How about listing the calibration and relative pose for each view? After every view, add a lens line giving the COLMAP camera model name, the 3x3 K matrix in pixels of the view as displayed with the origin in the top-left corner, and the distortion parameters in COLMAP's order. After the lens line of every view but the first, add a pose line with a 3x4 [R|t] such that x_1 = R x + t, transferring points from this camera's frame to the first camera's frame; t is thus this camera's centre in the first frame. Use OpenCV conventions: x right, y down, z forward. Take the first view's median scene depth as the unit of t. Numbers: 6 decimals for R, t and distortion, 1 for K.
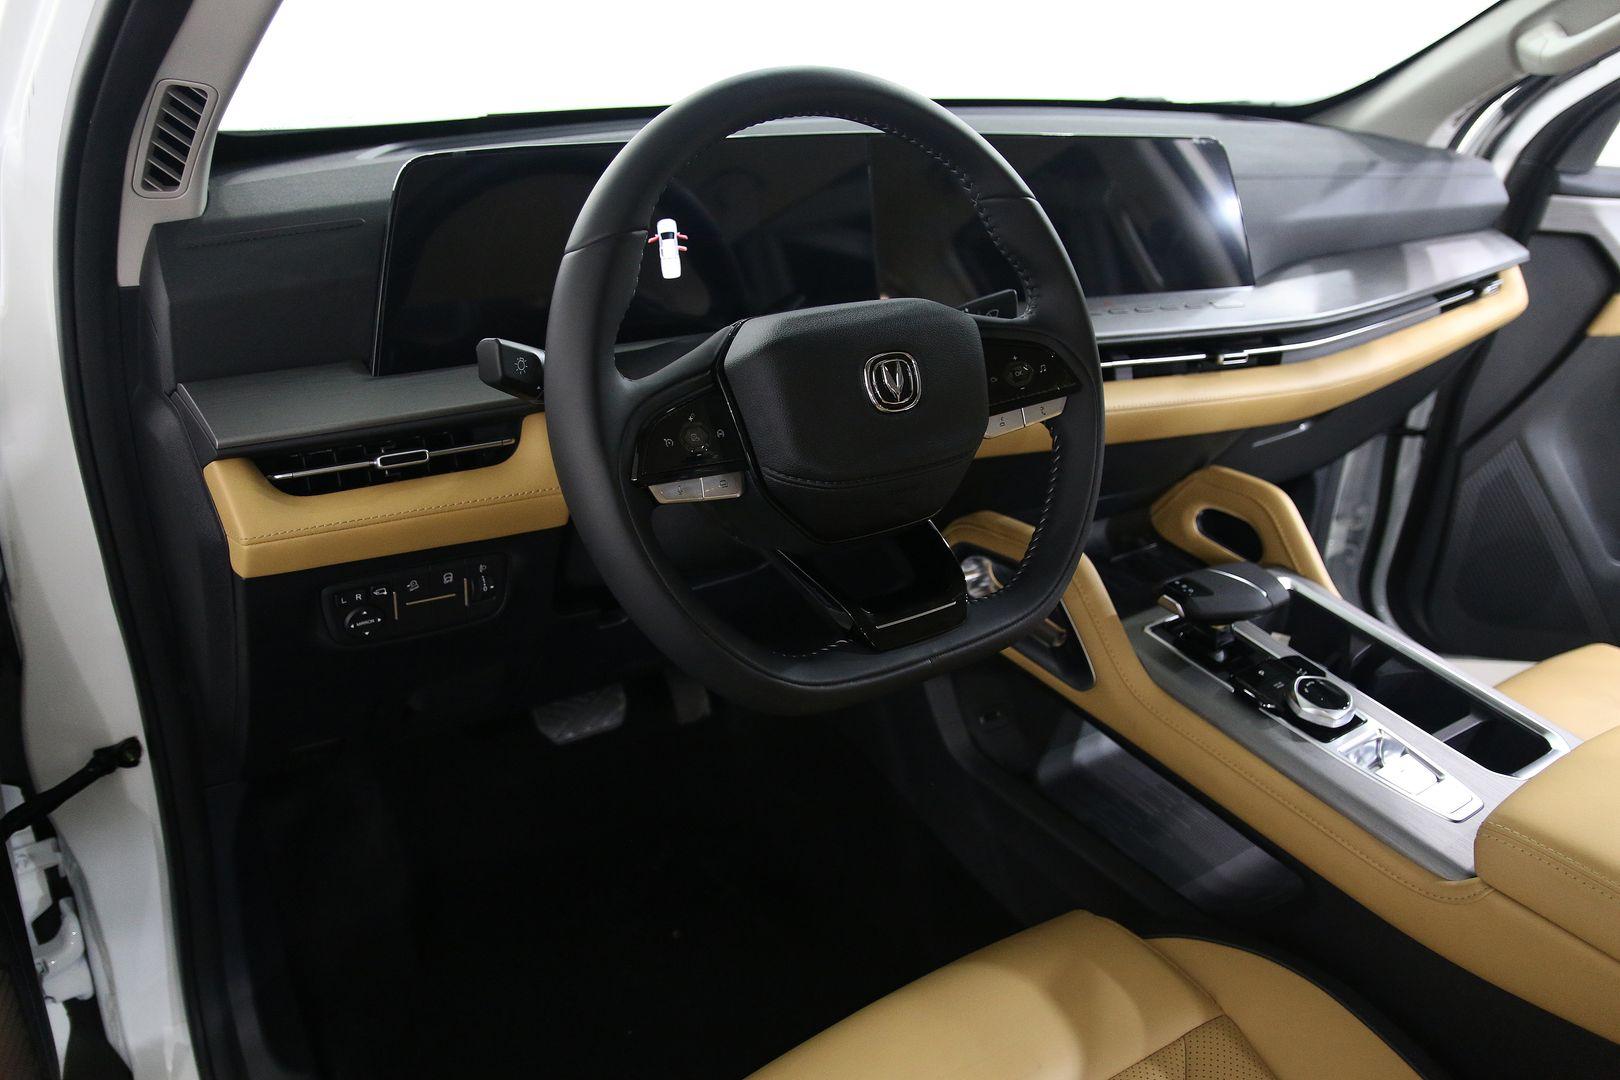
lens RADIAL K [[1220.5, 0, 810.0], [0, 1220.5, 540.0], [0, 0, 1]] dist [-0.054343, -0.001933]
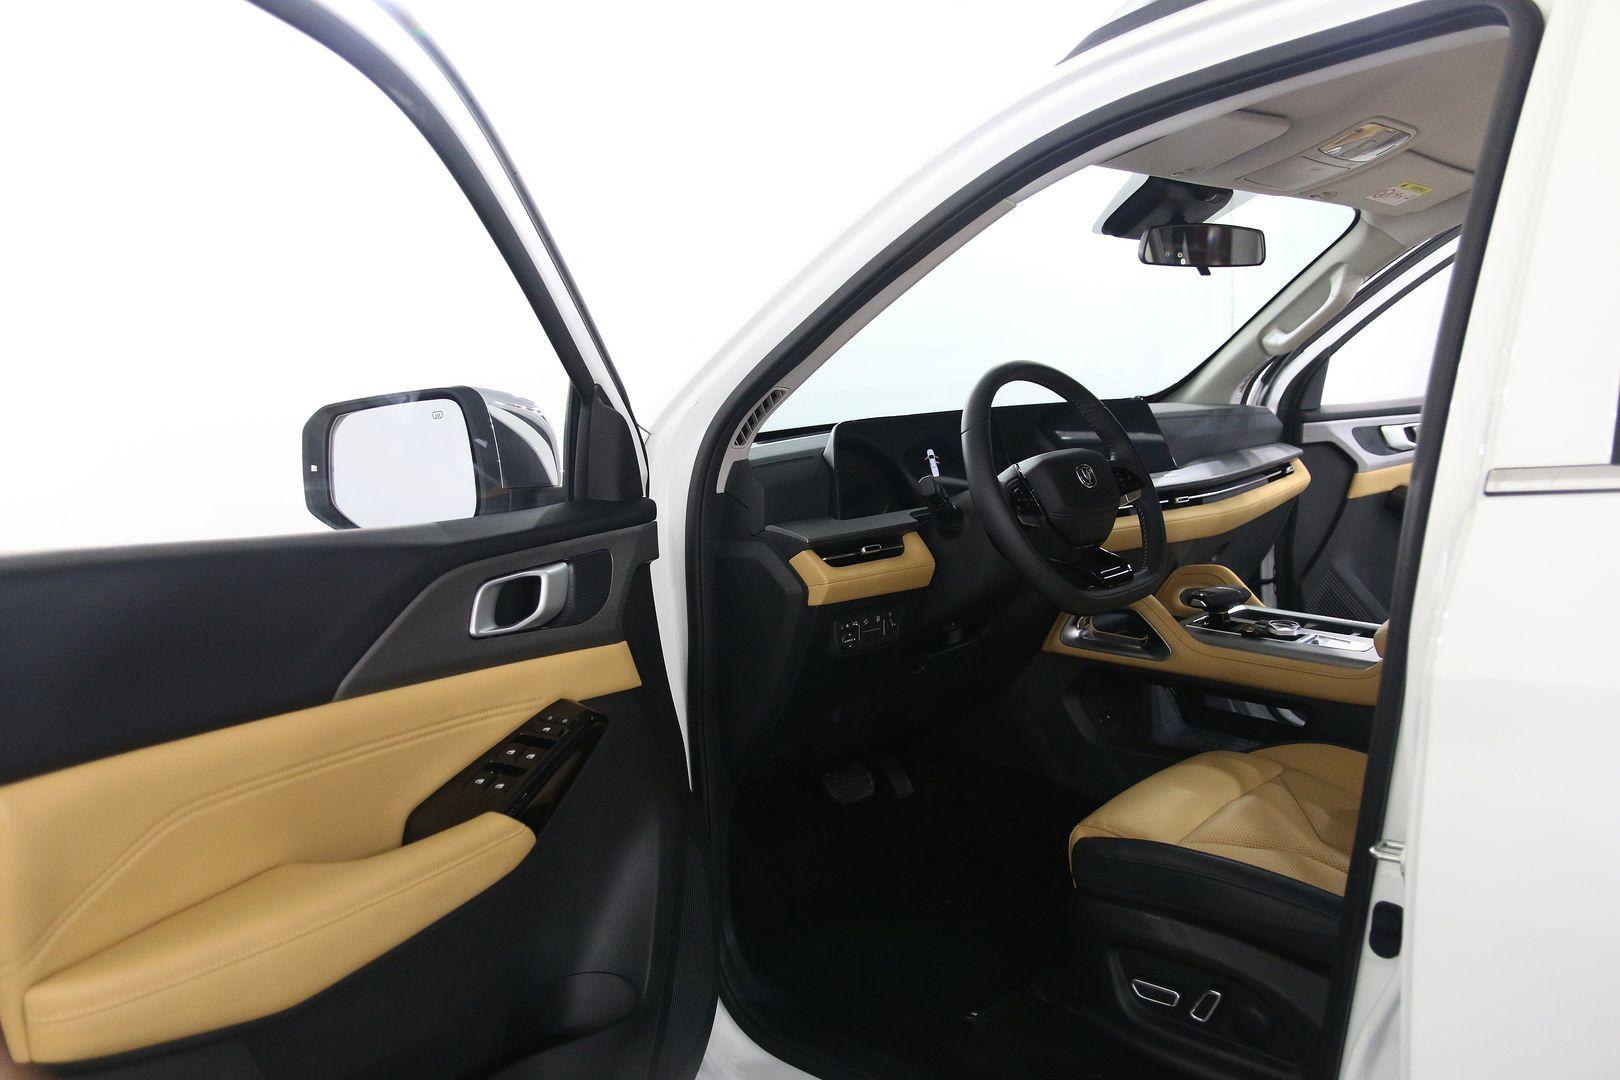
lens RADIAL K [[1217.8, 0, 810.0], [0, 1217.8, 540.0], [0, 0, 1]] dist [-0.098268, -0.000861]
pose [[0.976280, -0.143803, 0.161855, -0.503171], [0.188709, 0.931647, -0.310519, 0.362179], [-0.106138, 0.333697, 0.936686, -0.649298]]
